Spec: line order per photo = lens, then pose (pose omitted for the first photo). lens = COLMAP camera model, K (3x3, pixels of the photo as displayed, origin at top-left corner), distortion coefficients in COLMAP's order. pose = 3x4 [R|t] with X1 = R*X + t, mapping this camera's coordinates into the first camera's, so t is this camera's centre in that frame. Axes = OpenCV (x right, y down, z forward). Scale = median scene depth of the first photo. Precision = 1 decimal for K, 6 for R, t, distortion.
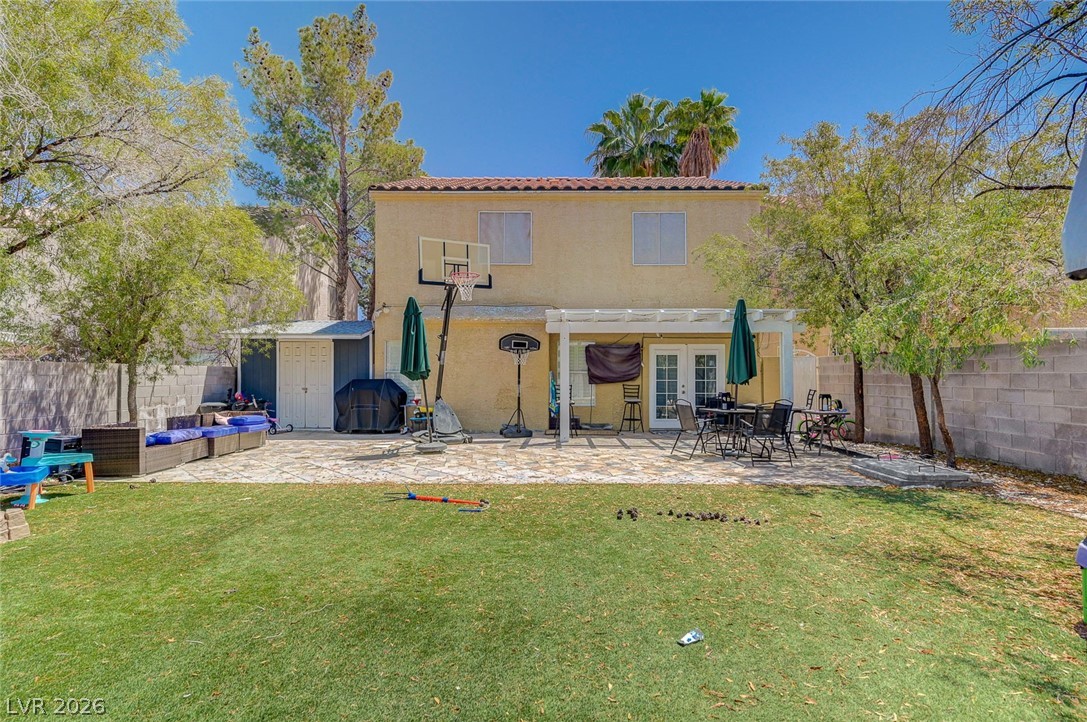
lens RADIAL K [[516.3, 0, 547.2], [0, 516.3, 370.0], [0, 0, 1]] dist [-0.005876, 0.000725]
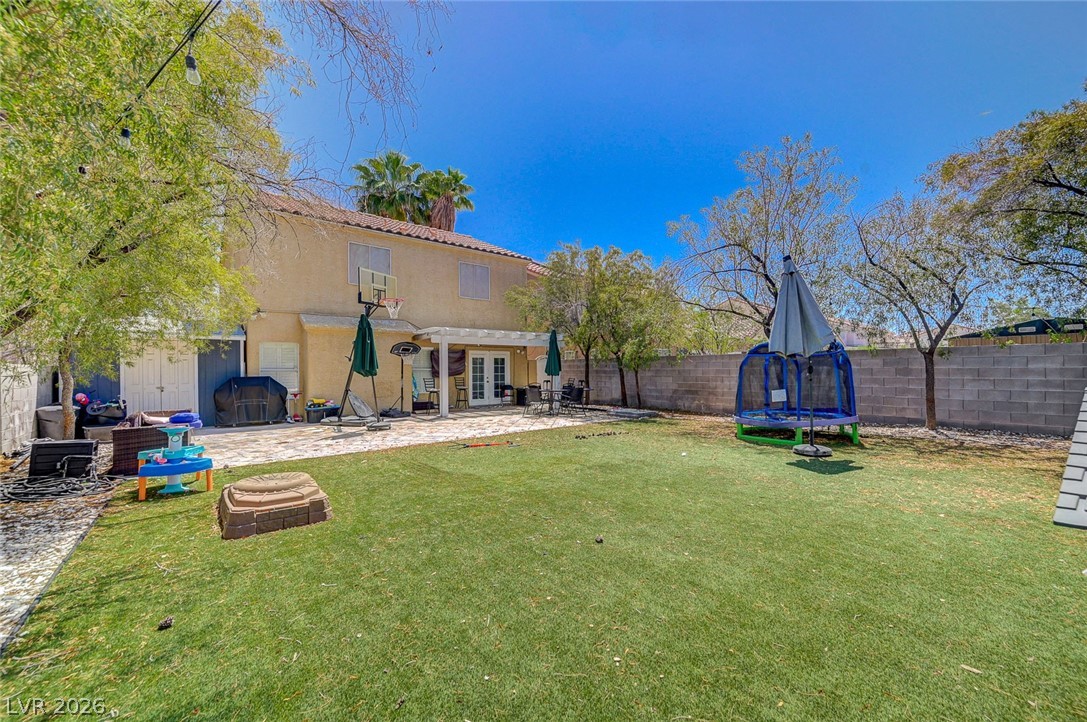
lens RADIAL K [[425.2, 0, 544.1], [0, 425.2, 370.5], [0, 0, 1]] dist [0.001306, -0.000210]
pose [[0.763079, -0.007205, 0.646265, -0.485014], [-0.001474, 0.999916, 0.012888, -0.008403], [-0.646303, -0.010787, 0.763005, -0.108856]]
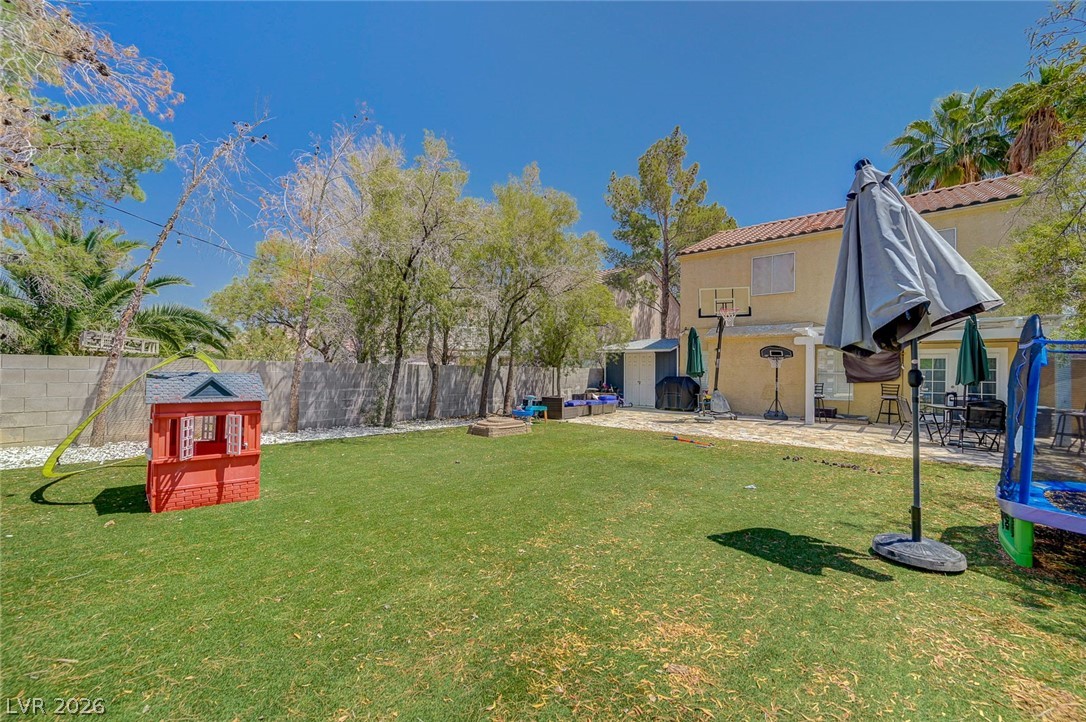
lens RADIAL K [[424.8, 0, 547.2], [0, 424.8, 368.5], [0, 0, 1]] dist [0.001306, -0.000210]
pose [[0.769980, 0.001781, -0.638065, 0.193423], [-0.001669, 0.999998, 0.000777, -0.007616], [0.638066, 0.000467, 0.769982, -0.268123]]
